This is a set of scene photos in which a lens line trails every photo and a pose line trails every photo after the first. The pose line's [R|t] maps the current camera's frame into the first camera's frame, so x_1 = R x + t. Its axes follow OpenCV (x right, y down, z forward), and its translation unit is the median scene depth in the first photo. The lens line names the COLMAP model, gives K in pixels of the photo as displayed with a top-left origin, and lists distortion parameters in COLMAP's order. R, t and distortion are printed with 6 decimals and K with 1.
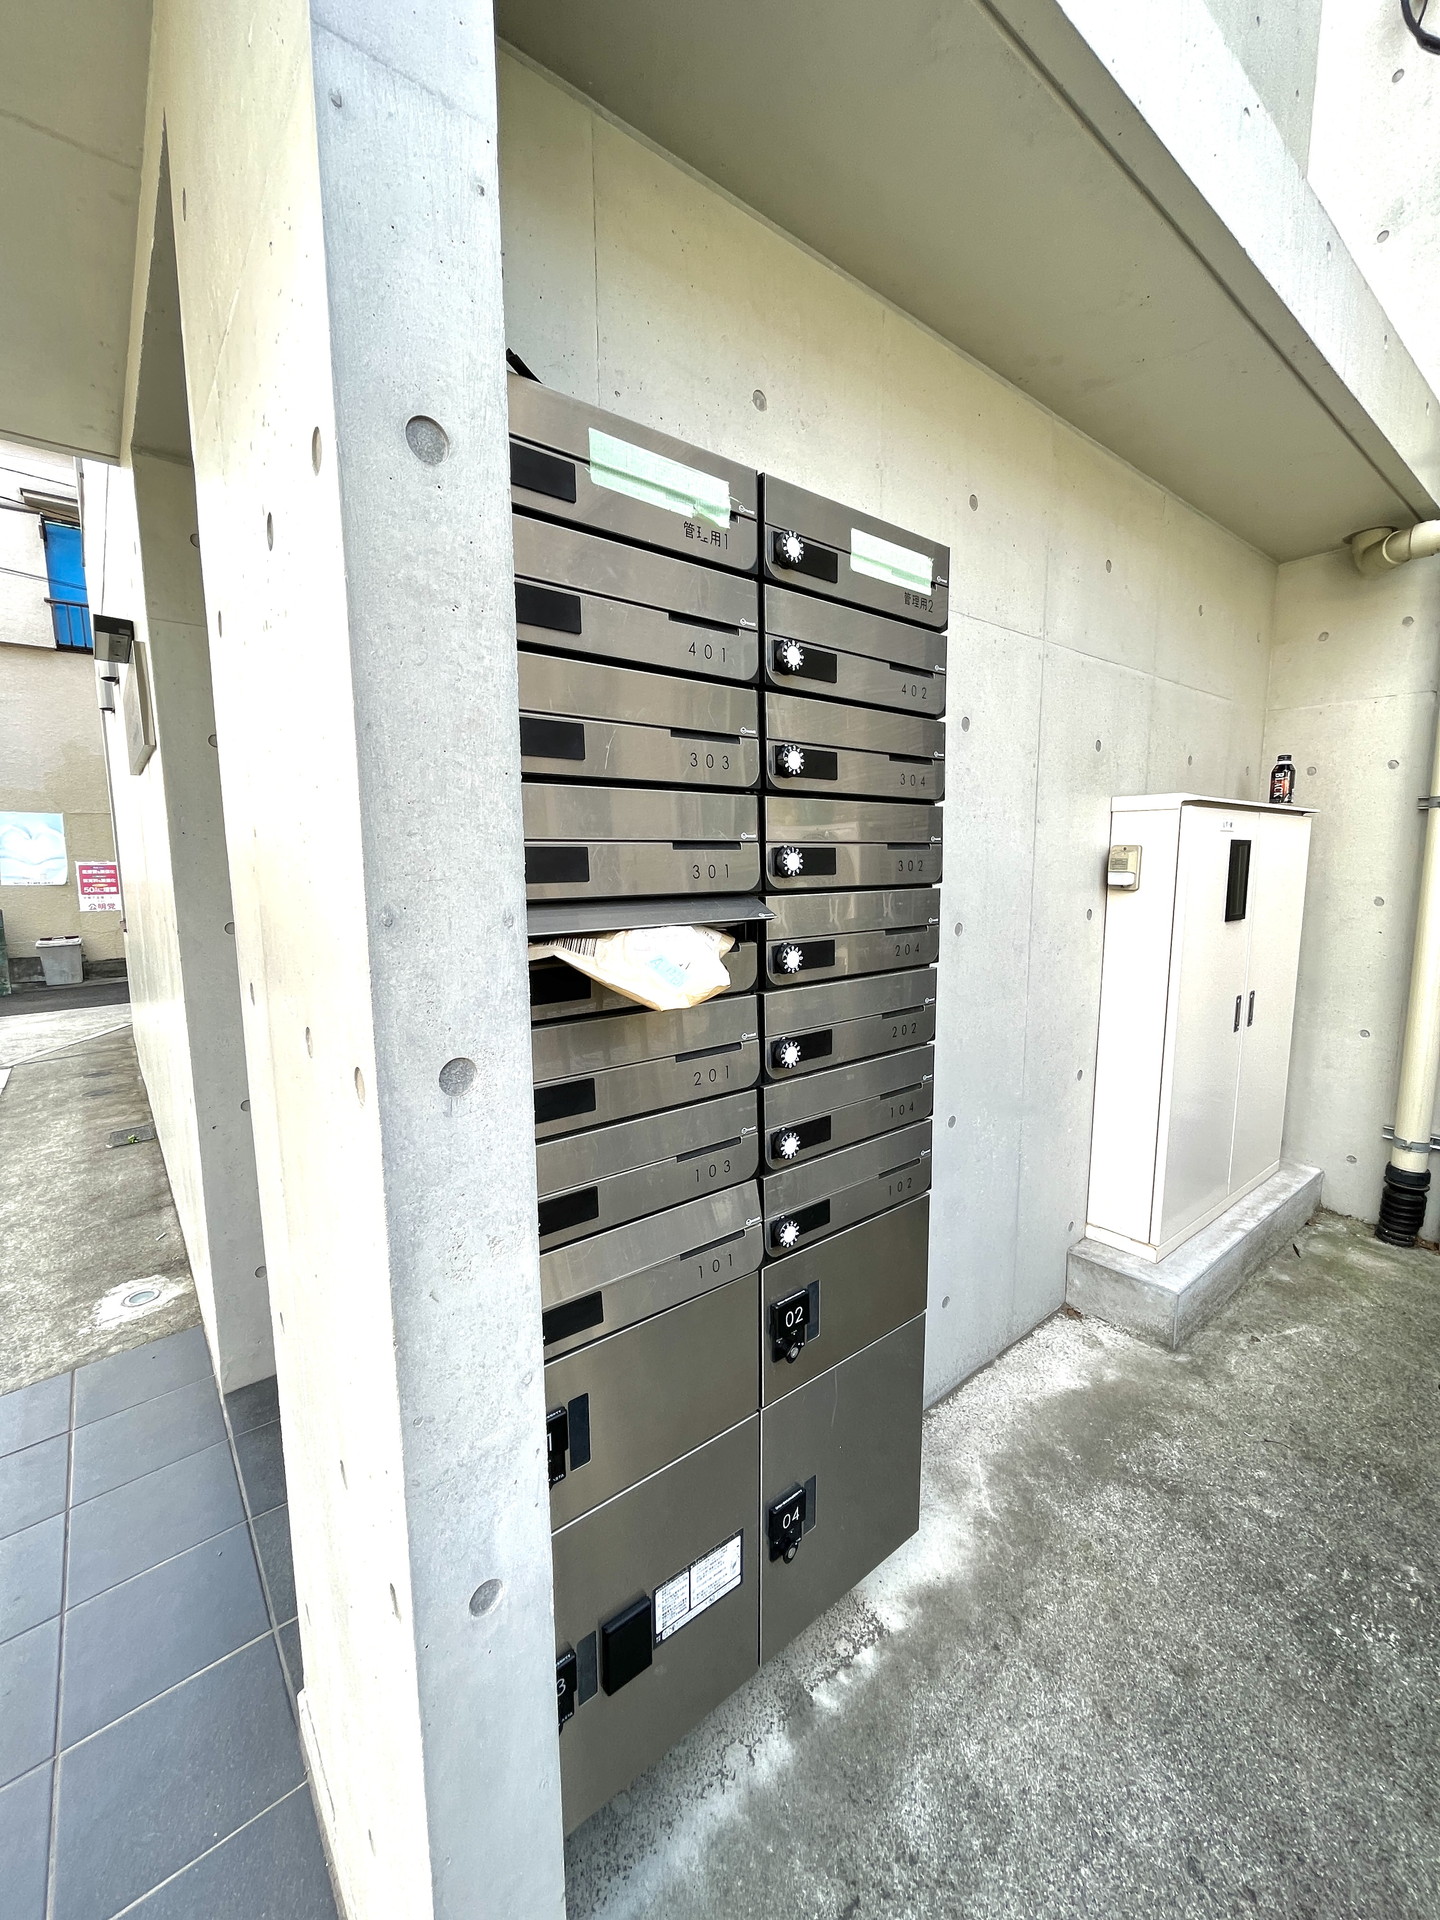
lens RADIAL K [[779.9, 0, 726.7], [0, 779.9, 957.4], [0, 0, 1]] dist [-0.002184, -0.000559]
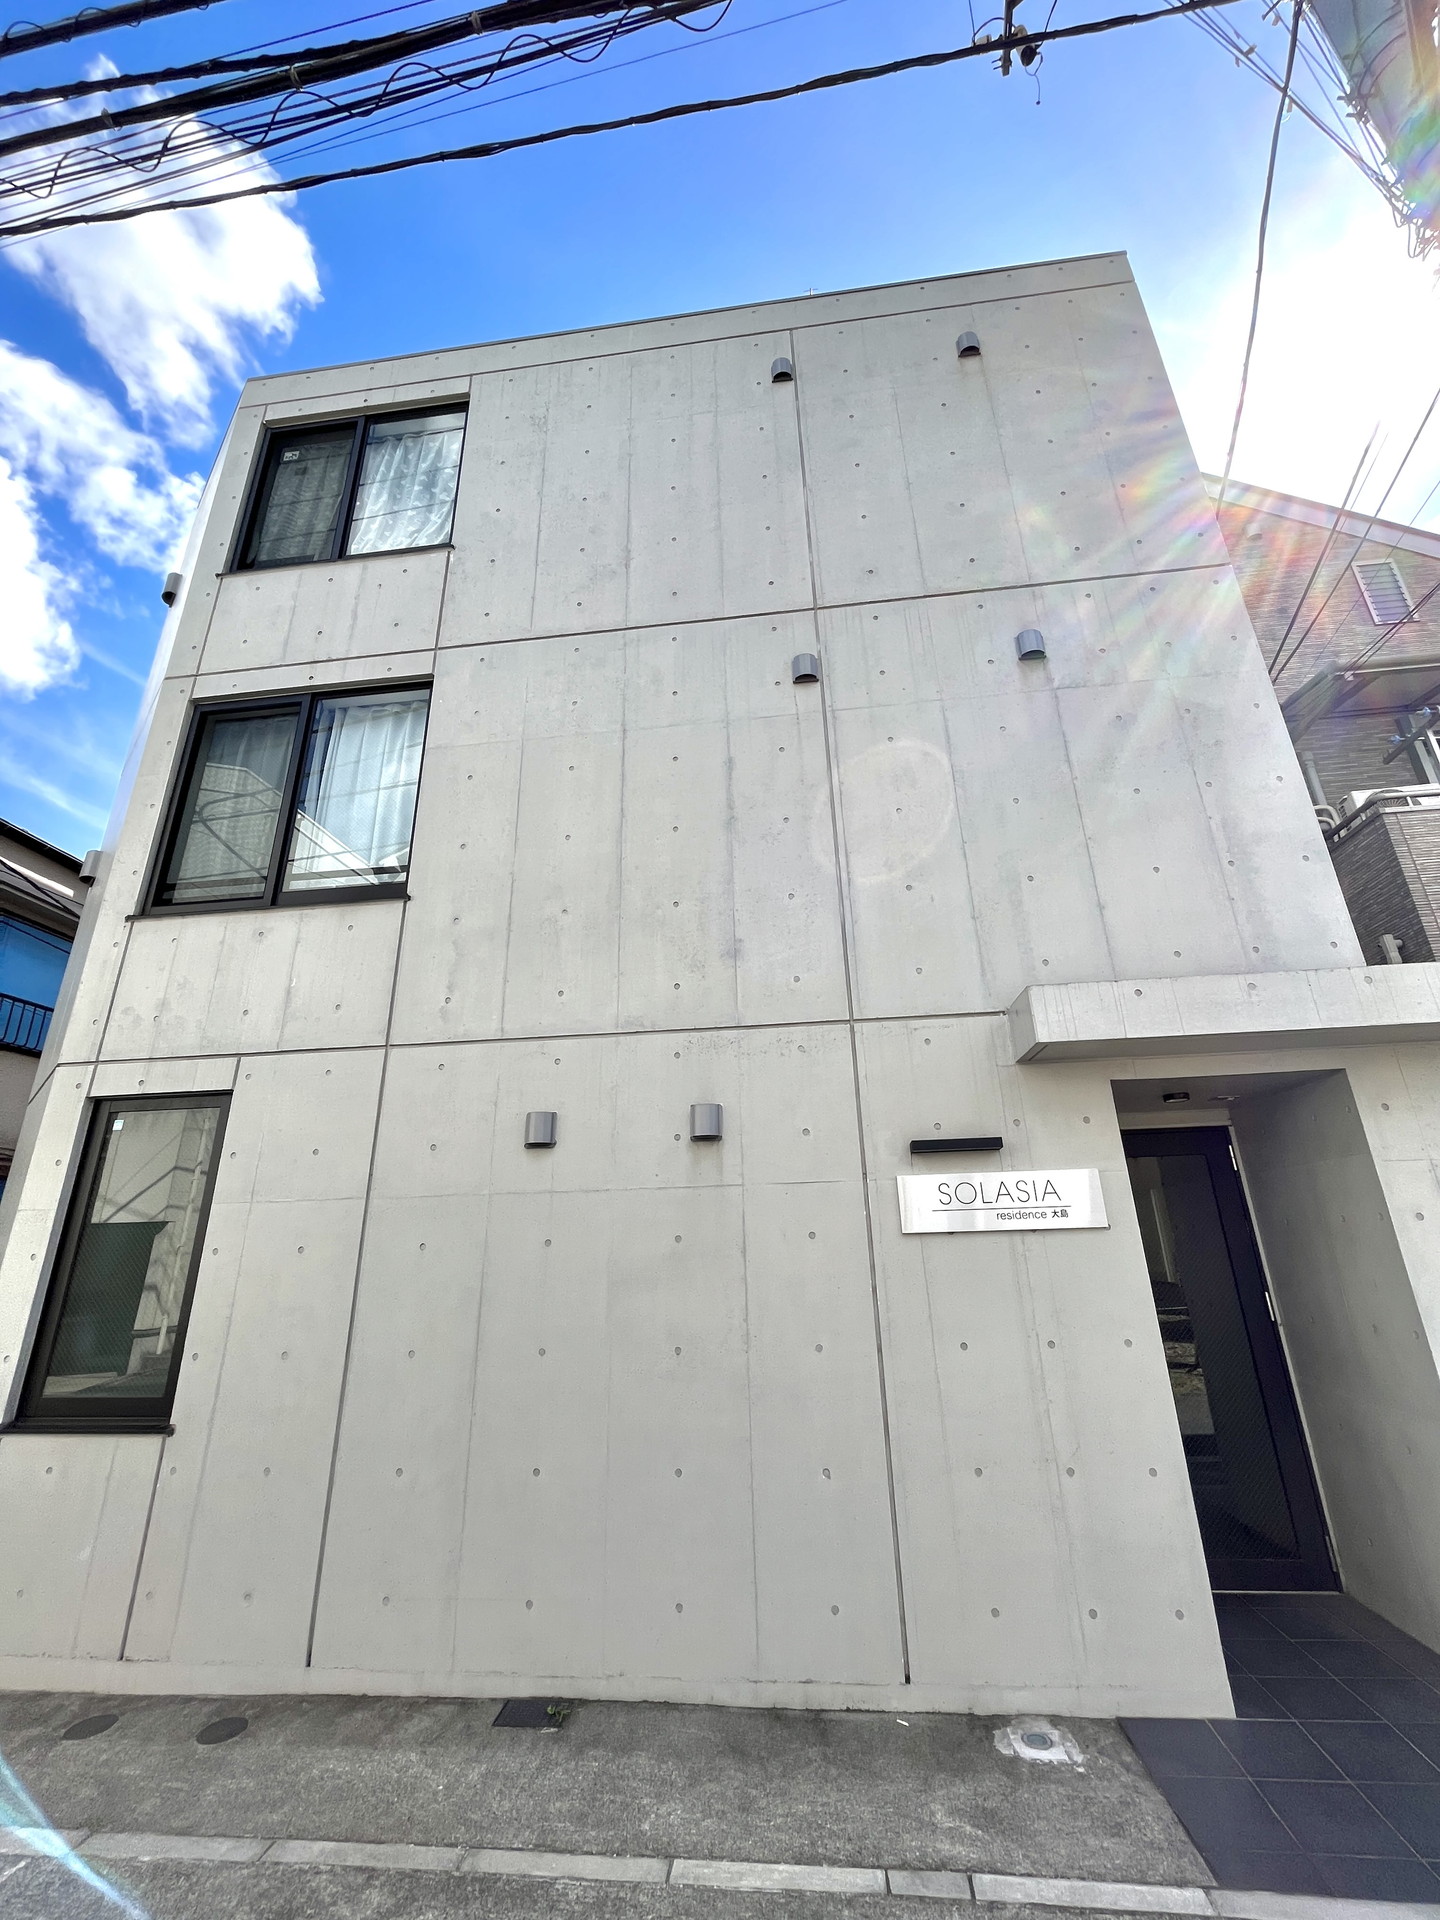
lens RADIAL K [[779.9, 0, 723.8], [0, 779.9, 953.3], [0, 0, 1]] dist [-0.002184, -0.000559]
pose [[0.713389, 0.239304, 0.658642, -1.051614], [0.110868, 0.889507, -0.443267, -0.055154], [-0.691943, 0.389244, 0.608034, 0.112425]]
